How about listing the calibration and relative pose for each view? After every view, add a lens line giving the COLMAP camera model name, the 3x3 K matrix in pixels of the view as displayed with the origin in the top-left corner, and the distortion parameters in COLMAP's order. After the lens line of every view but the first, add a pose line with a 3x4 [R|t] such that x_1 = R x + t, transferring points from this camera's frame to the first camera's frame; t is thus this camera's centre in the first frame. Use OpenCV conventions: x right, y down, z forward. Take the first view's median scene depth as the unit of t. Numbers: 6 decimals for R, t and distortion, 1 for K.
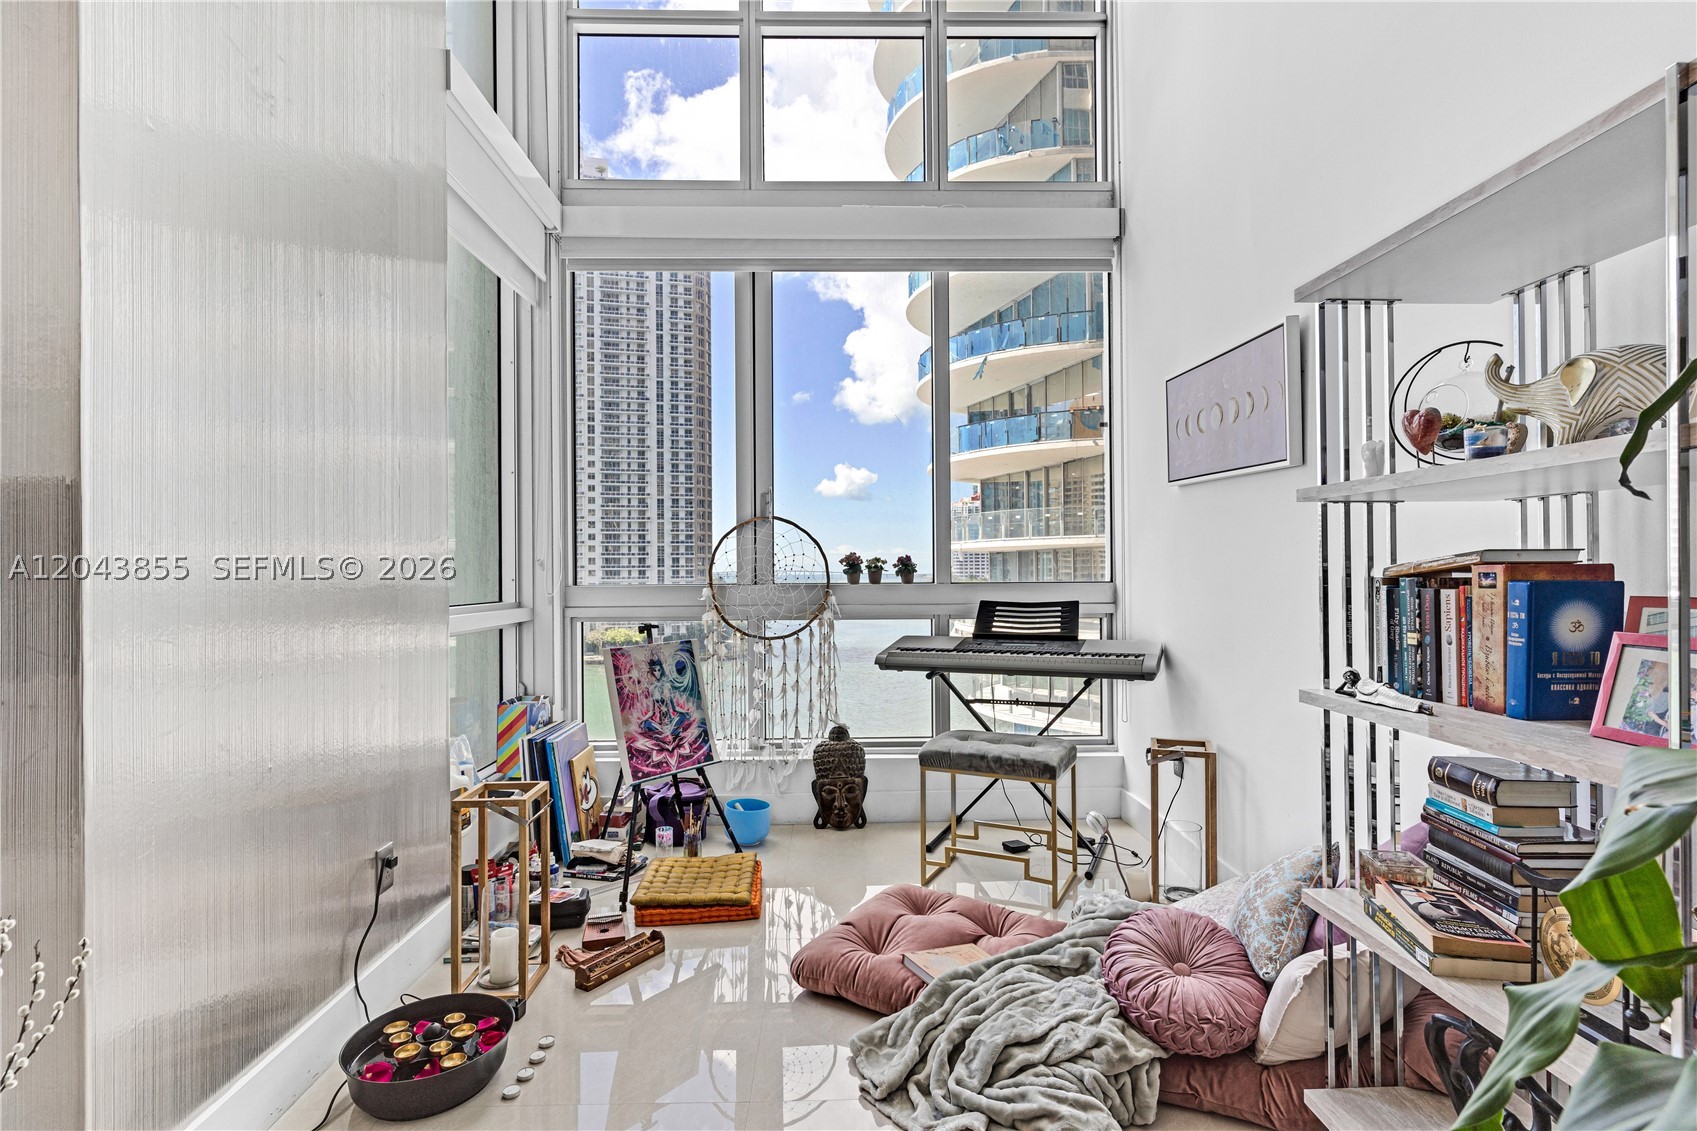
lens RADIAL K [[809.2, 0, 845.0], [0, 809.2, 570.3], [0, 0, 1]] dist [0.003468, -0.000845]
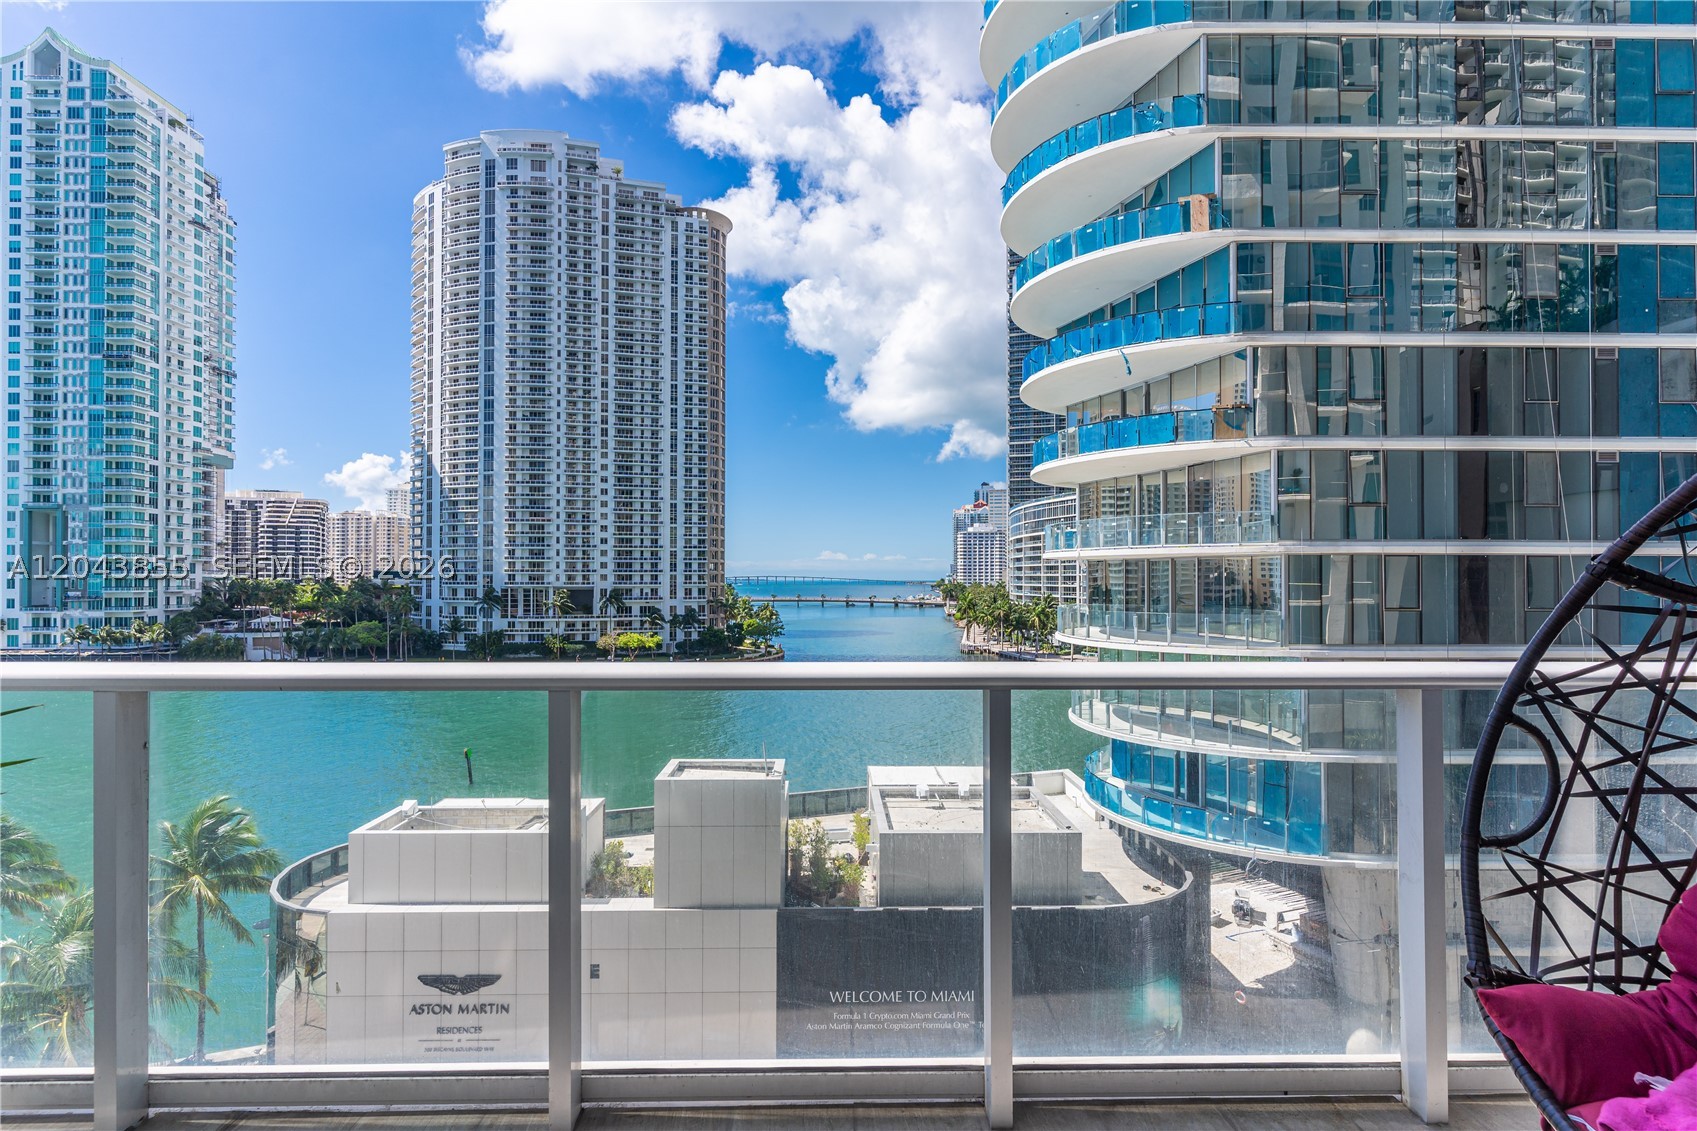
lens RADIAL K [[809.9, 0, 845.5], [0, 809.9, 569.7], [0, 0, 1]] dist [-0.000423, 0.001646]
pose [[0.999965, 0.007339, 0.004018, -0.143528], [-0.007306, 0.999939, -0.008271, -0.002061], [-0.004079, 0.008241, 0.999958, 0.073843]]
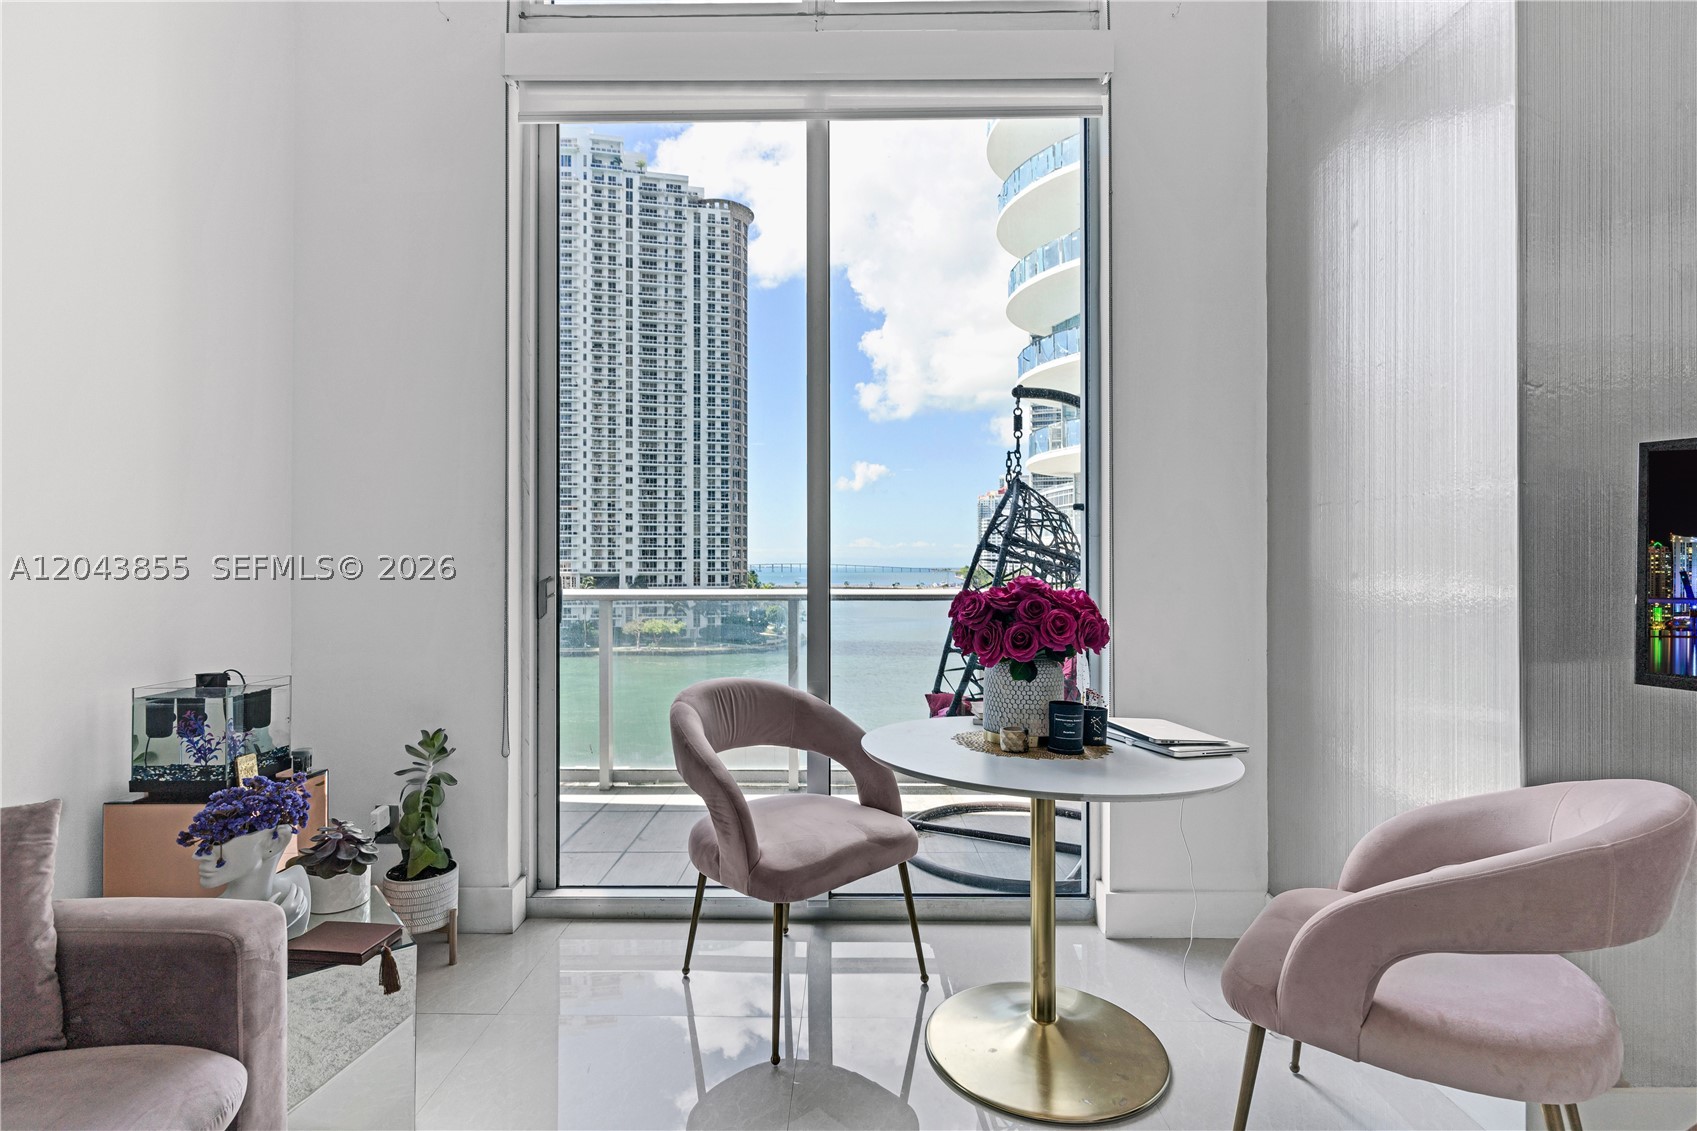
lens RADIAL K [[813.1, 0, 841.0], [0, 813.1, 564.2], [0, 0, 1]] dist [-0.002041, 0.001807]
pose [[0.999492, 0.006160, -0.031261, -0.116124], [-0.006131, 0.999981, 0.001008, 0.000429], [0.031267, -0.000815, 0.999511, -0.012665]]
